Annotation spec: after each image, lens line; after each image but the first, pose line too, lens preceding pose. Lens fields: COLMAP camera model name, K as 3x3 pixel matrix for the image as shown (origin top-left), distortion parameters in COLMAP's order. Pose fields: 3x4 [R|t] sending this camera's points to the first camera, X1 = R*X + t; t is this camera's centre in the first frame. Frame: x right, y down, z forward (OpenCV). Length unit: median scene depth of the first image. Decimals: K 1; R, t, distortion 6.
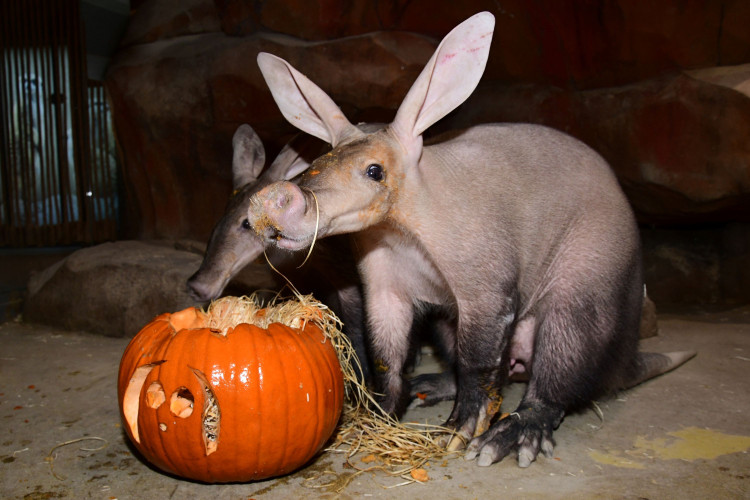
lens RADIAL K [[769.9, 0, 375.0], [0, 769.9, 250.0], [0, 0, 1]] dist [-0.012028, -0.003845]
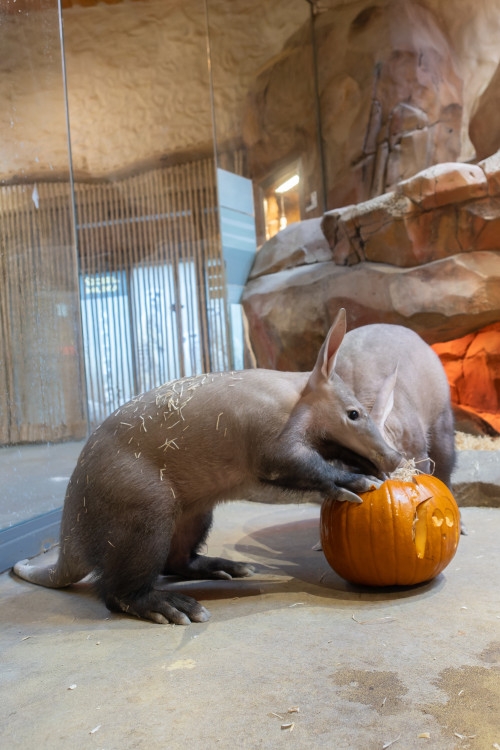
lens RADIAL K [[769.9, 0, 250.0], [0, 769.9, 375.0], [0, 0, 1]] dist [-0.012028, -0.003845]
pose [[0.965120, -0.057786, -0.255353, -0.014421], [0.041870, 0.996851, -0.067336, -0.015336], [0.258440, 0.054296, 0.964500, -0.263586]]
